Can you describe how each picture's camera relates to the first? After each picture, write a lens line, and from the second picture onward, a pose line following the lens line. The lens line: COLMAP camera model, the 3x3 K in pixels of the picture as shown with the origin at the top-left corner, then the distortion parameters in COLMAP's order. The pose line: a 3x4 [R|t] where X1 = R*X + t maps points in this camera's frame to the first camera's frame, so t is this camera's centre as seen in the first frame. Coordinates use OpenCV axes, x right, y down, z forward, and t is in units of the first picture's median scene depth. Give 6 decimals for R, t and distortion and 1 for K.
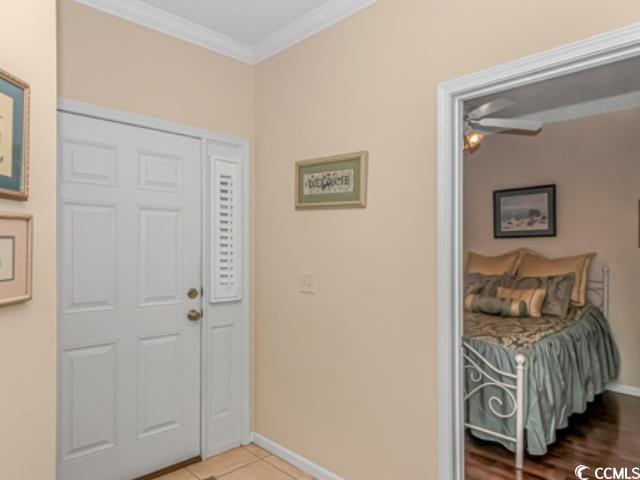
lens RADIAL K [[430.5, 0, 319.4], [0, 430.5, 239.9], [0, 0, 1]] dist [0.001708, -0.007654]
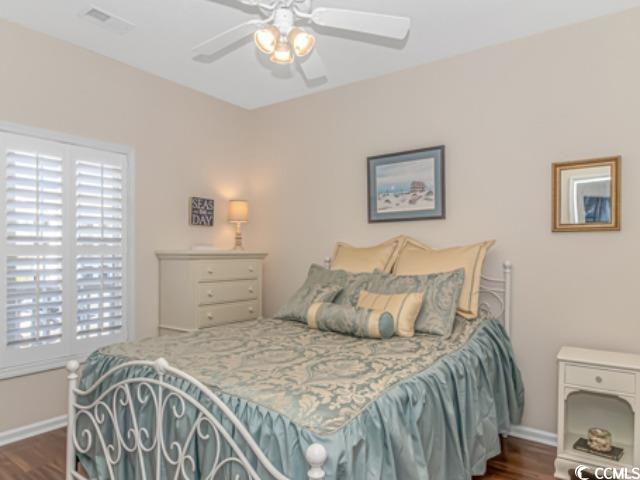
lens RADIAL K [[430.5, 0, 320.2], [0, 430.5, 243.1], [0, 0, 1]] dist [0.001708, -0.007654]
pose [[0.987173, 0.006127, 0.159535, 0.253262], [-0.006004, 0.999981, -0.001252, 0.037990], [-0.159540, 0.000278, 0.987191, 0.358047]]
